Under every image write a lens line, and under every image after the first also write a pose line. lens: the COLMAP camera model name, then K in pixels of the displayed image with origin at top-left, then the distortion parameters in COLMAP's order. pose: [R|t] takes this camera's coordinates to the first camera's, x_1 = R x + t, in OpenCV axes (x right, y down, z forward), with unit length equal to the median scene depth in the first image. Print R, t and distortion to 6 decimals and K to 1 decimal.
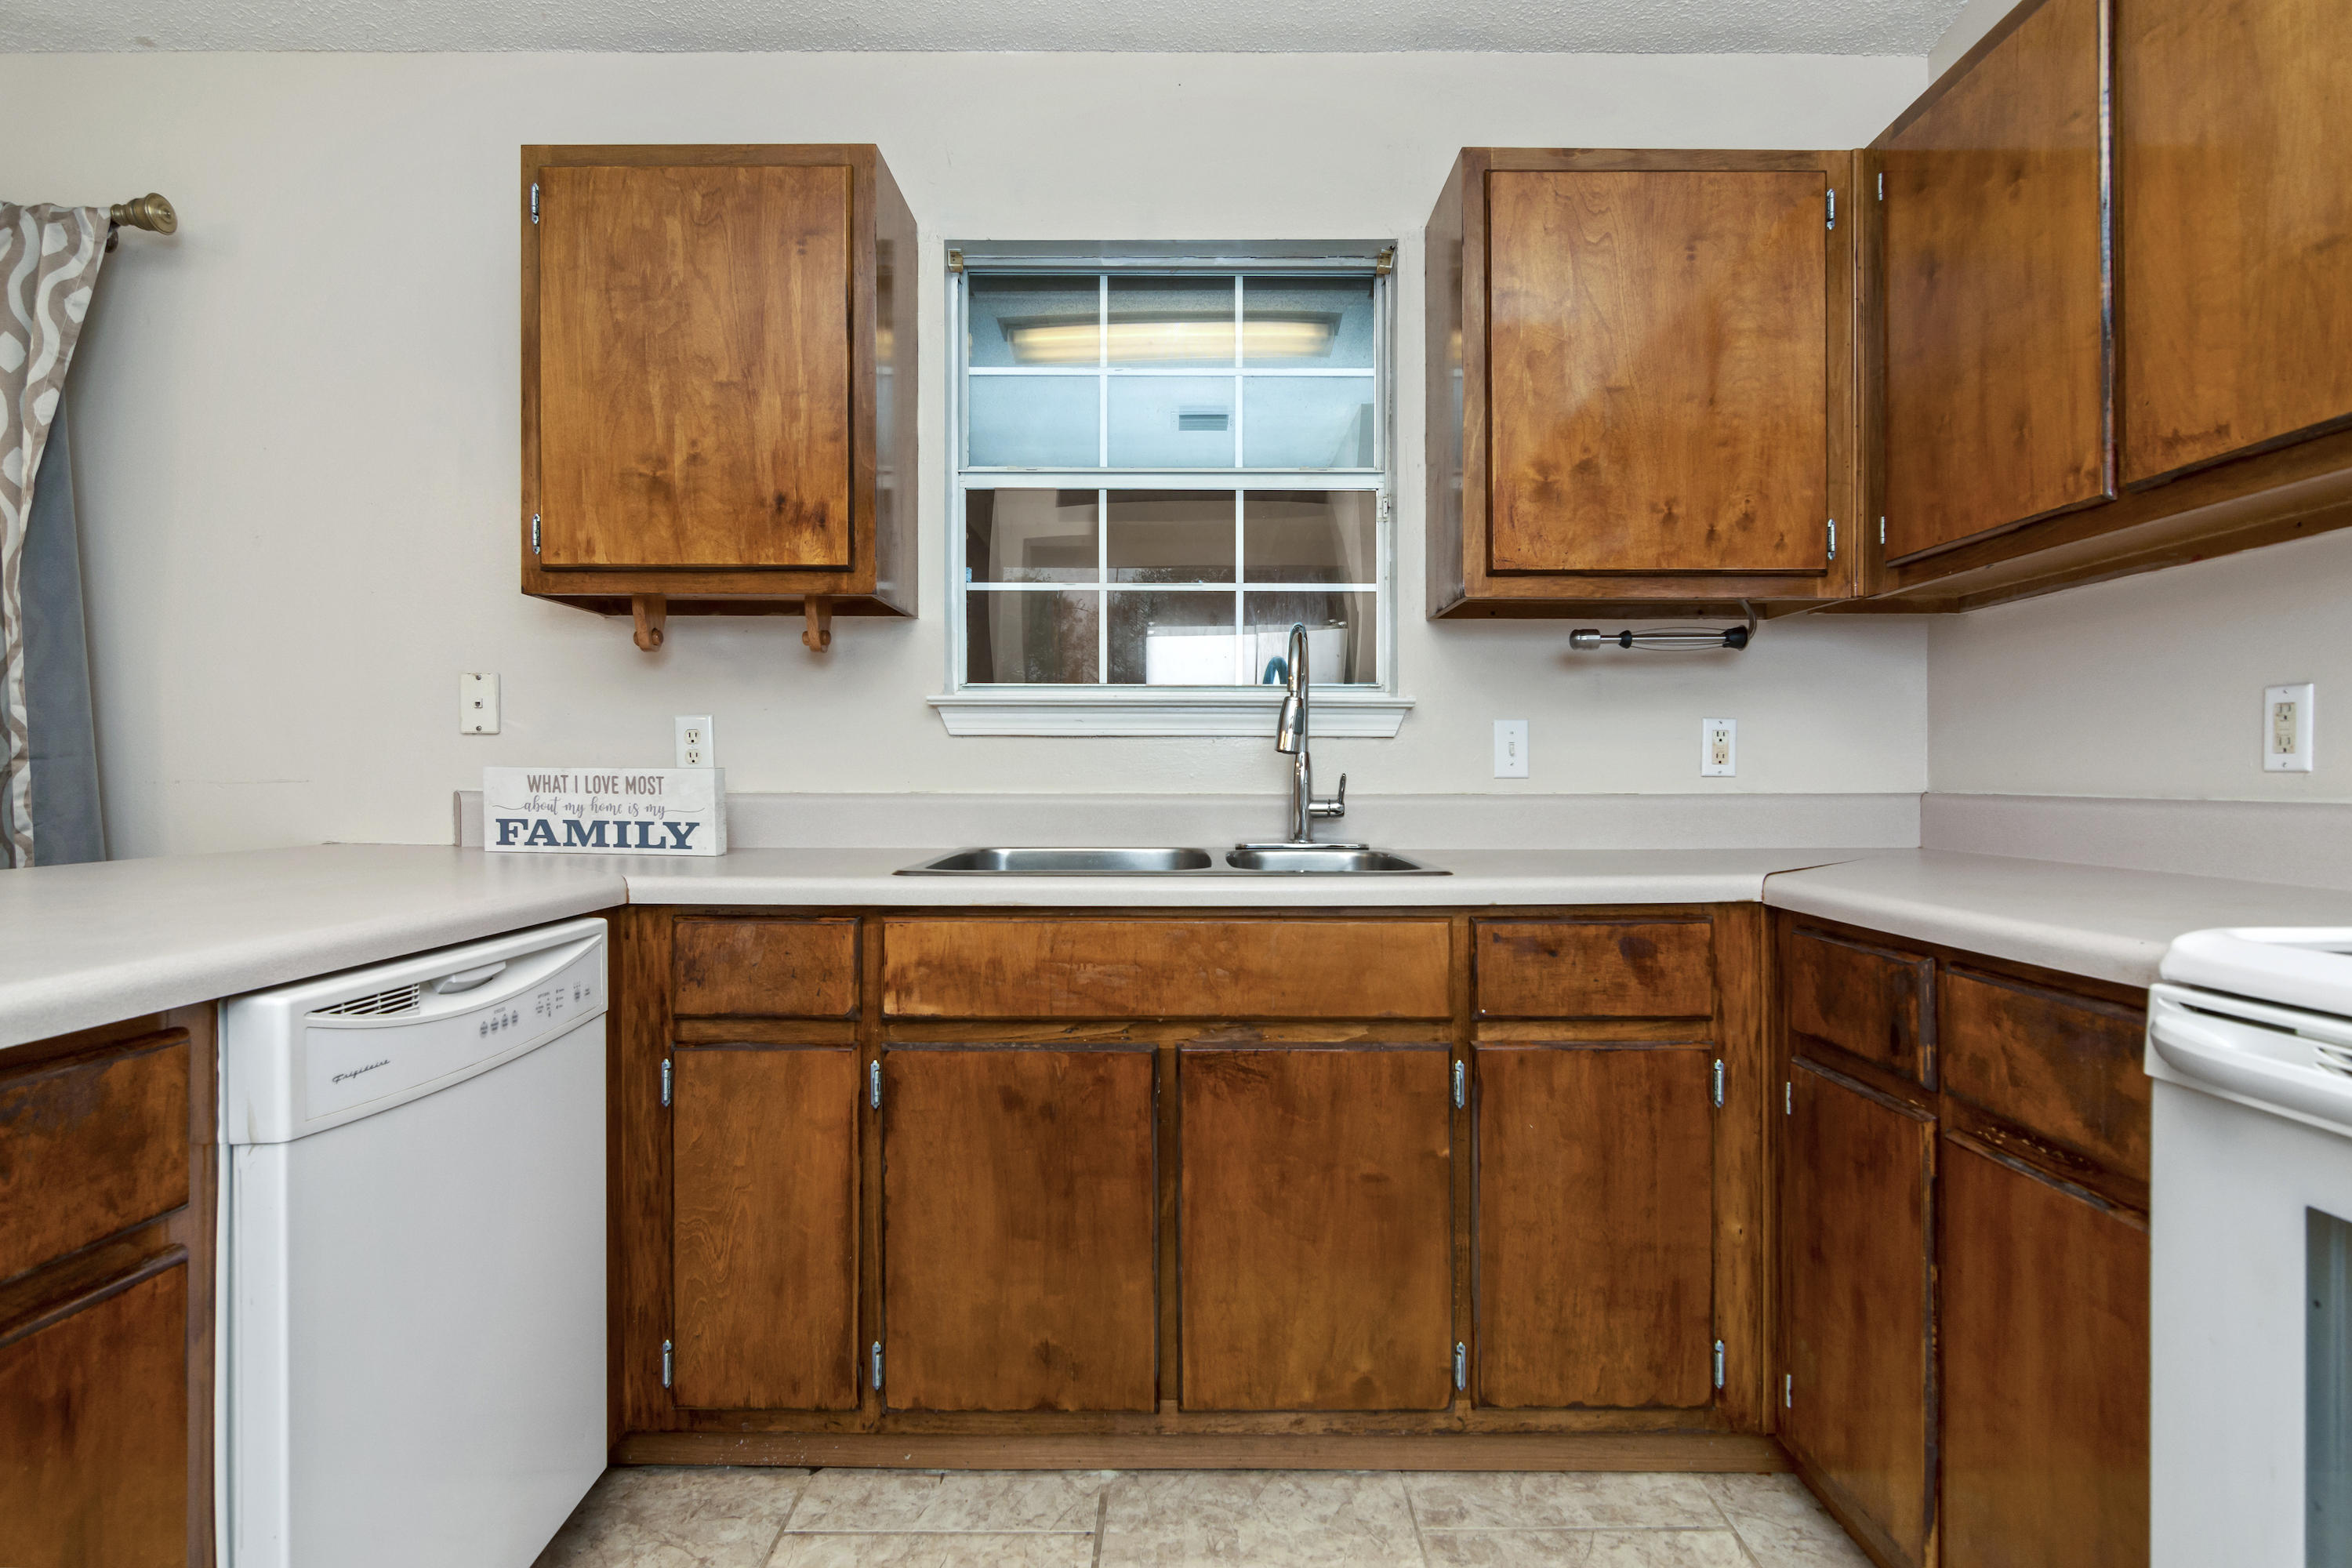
lens RADIAL K [[1209.2, 0, 1176.3], [0, 1209.2, 783.4], [0, 0, 1]] dist [-0.016108, 0.000147]
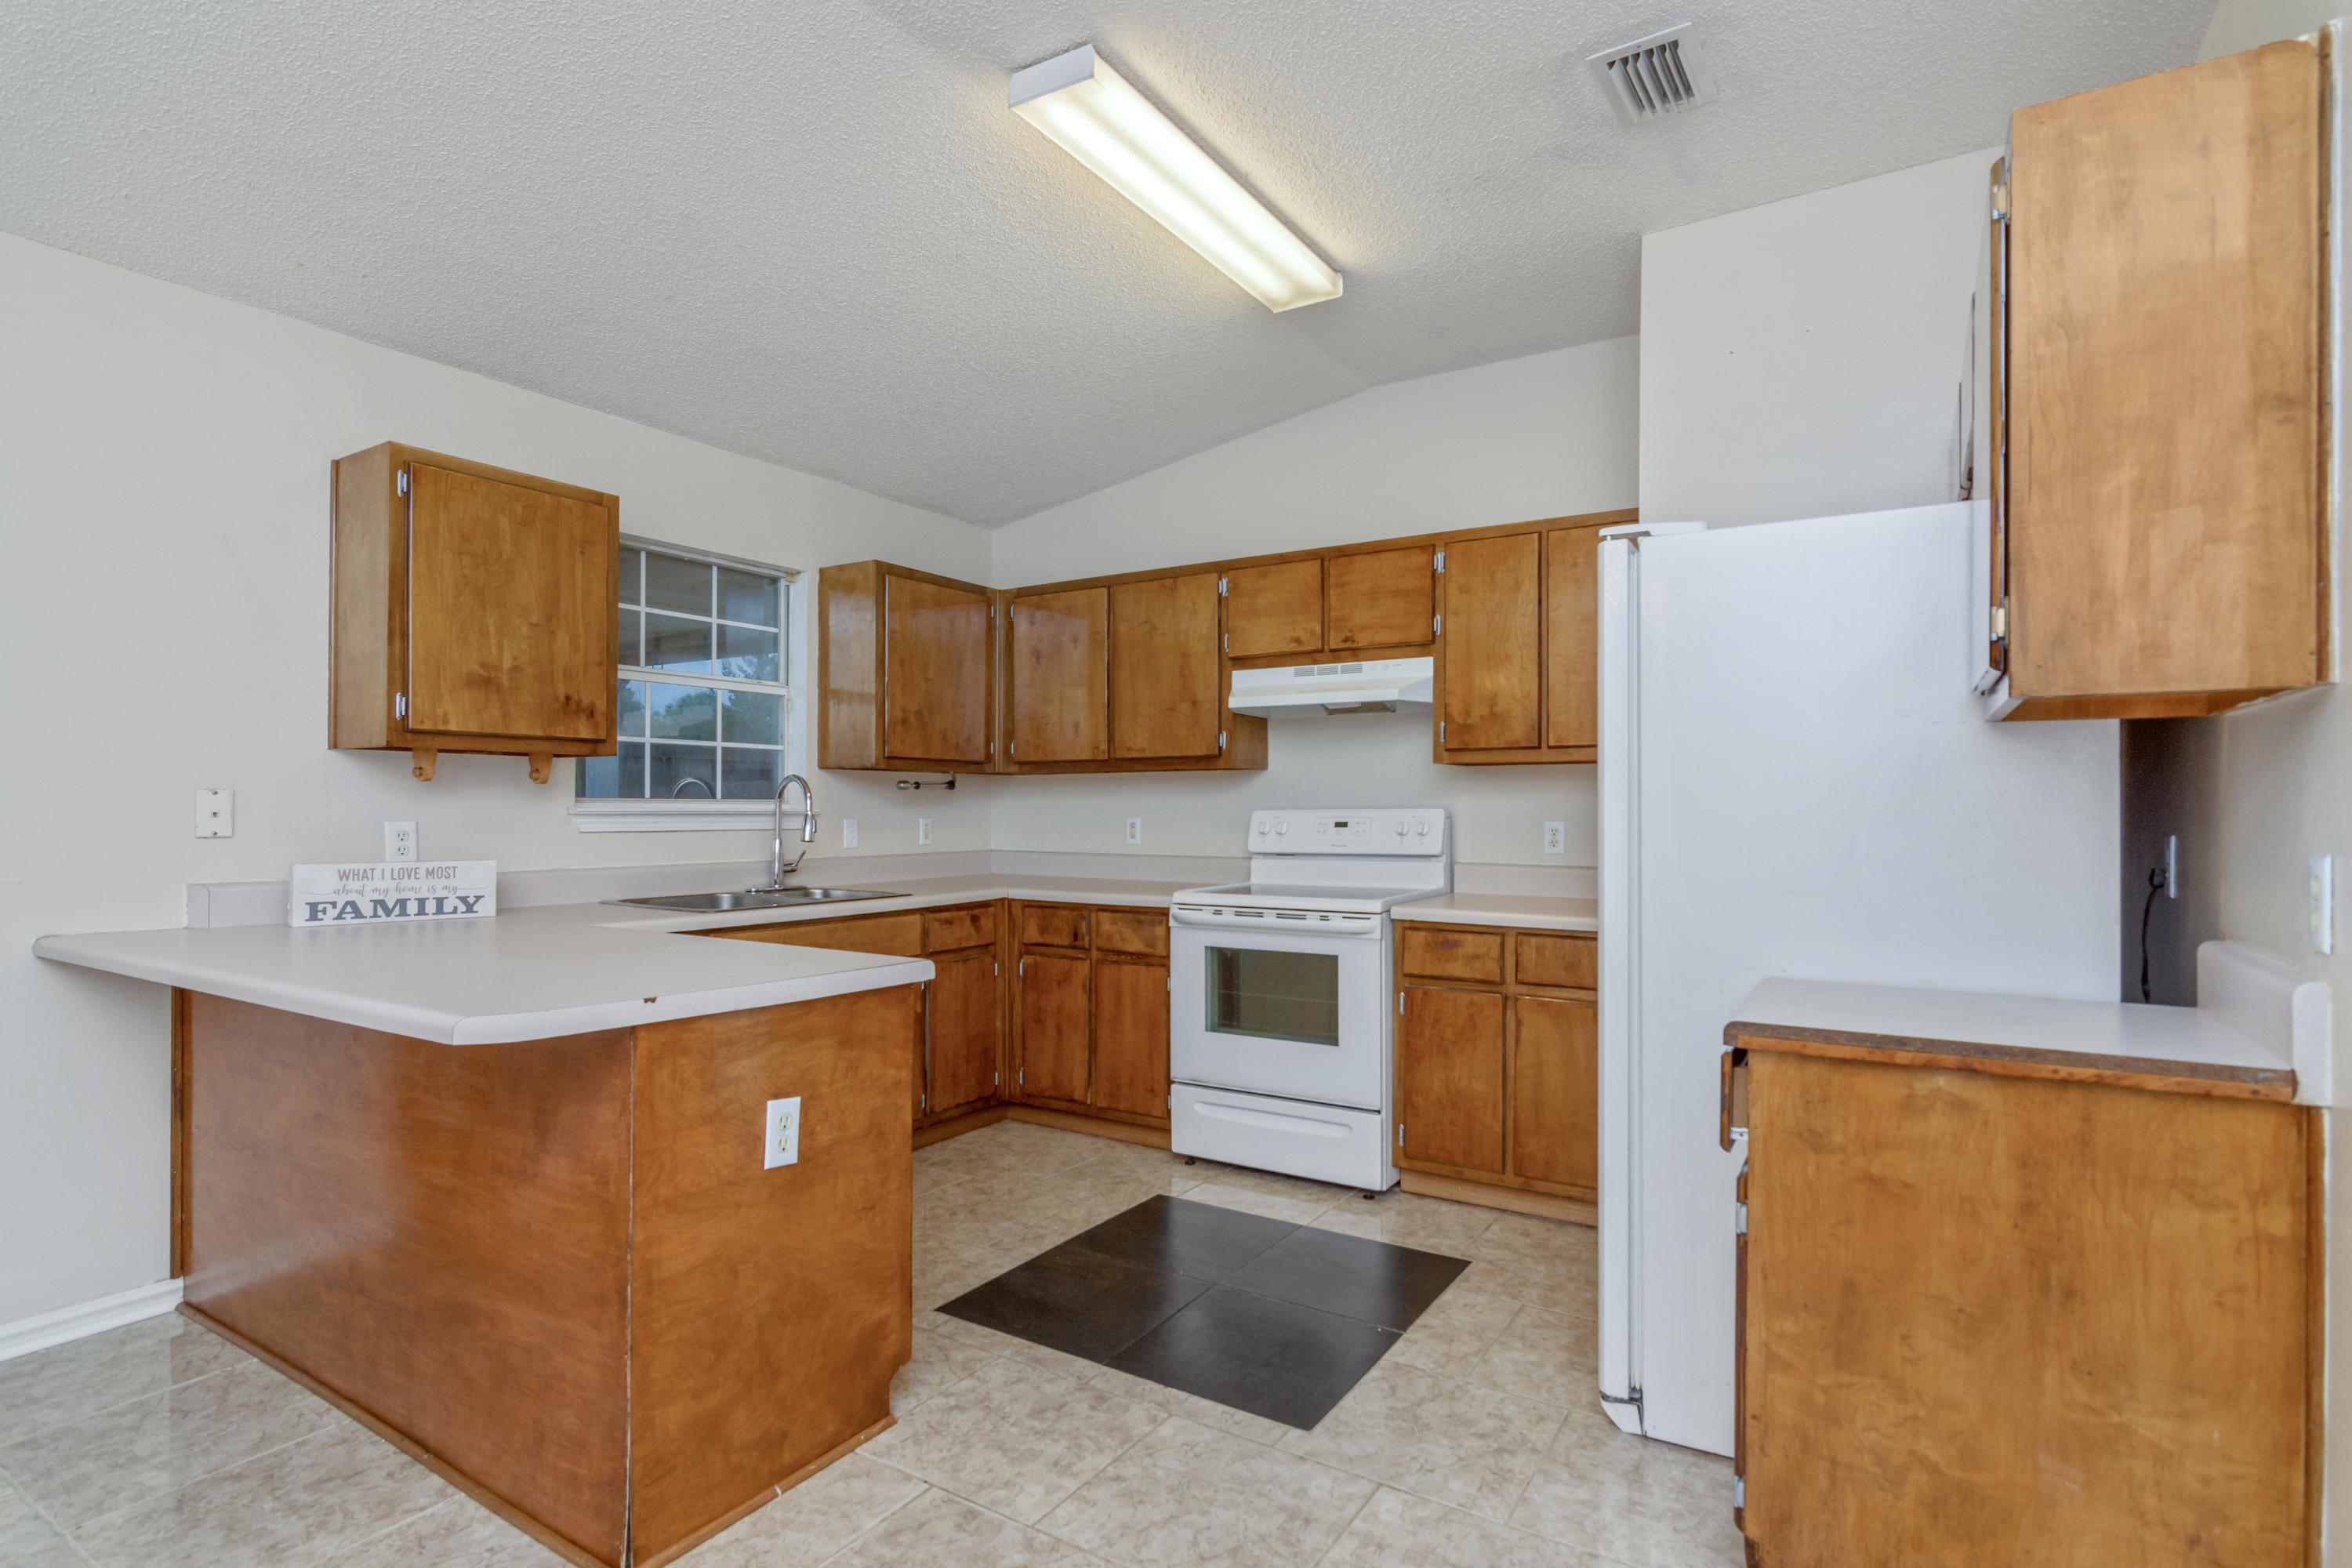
lens RADIAL K [[1152.3, 0, 1175.6], [0, 1152.3, 796.7], [0, 0, 1]] dist [-0.001719, -0.000246]
pose [[0.538859, 0.008174, 0.842356, -1.219428], [0.002319, 0.999935, -0.011187, -0.078947], [-0.842393, 0.007981, 0.538805, -0.569513]]
